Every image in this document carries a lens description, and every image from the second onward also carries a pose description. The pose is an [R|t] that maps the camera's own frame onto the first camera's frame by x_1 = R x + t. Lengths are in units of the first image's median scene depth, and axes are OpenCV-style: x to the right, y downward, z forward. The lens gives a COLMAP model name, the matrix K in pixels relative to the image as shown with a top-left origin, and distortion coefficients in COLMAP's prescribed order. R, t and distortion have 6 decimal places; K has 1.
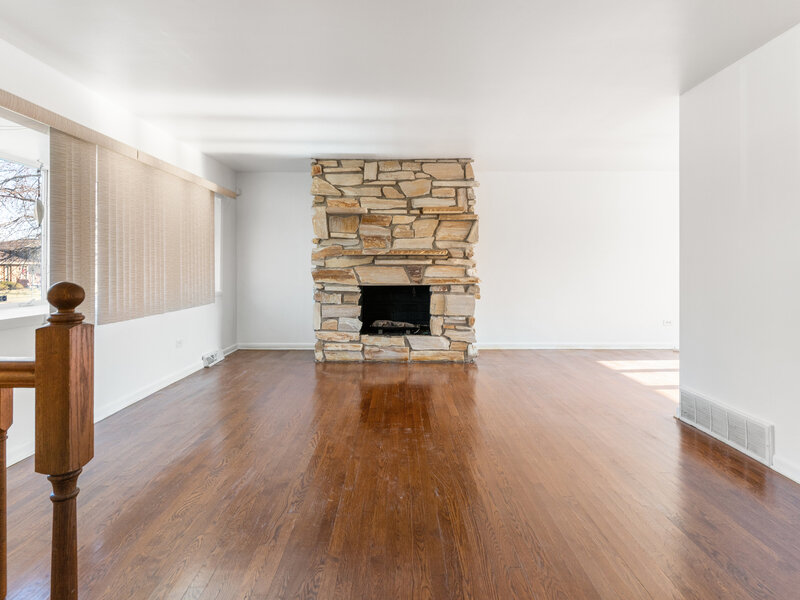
lens RADIAL K [[428.4, 0, 394.8], [0, 428.4, 263.0], [0, 0, 1]] dist [-0.002931, 0.004251]
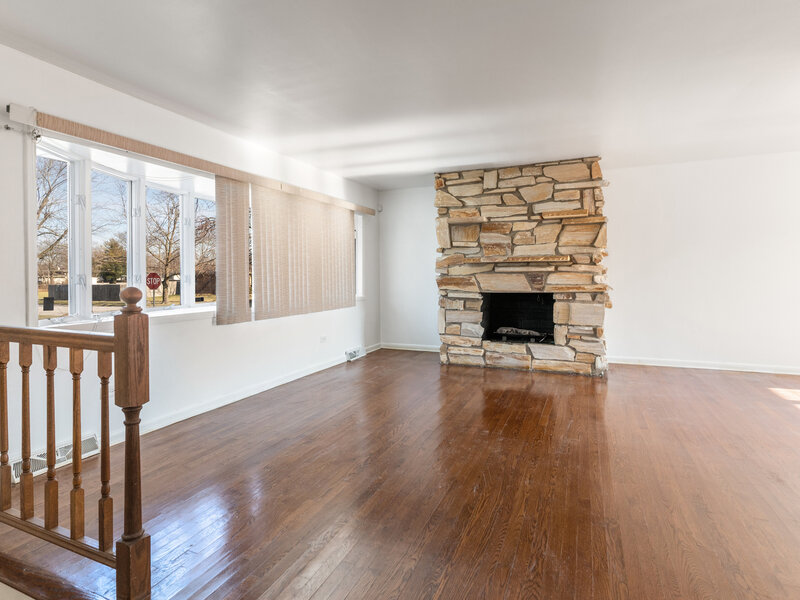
lens RADIAL K [[428.4, 0, 412.9], [0, 428.4, 274.9], [0, 0, 1]] dist [-0.002931, 0.004251]
pose [[0.923766, -0.006830, -0.382896, 0.161472], [0.011054, 0.999900, 0.008832, -0.000144], [0.382798, -0.012391, 0.923749, -0.010336]]
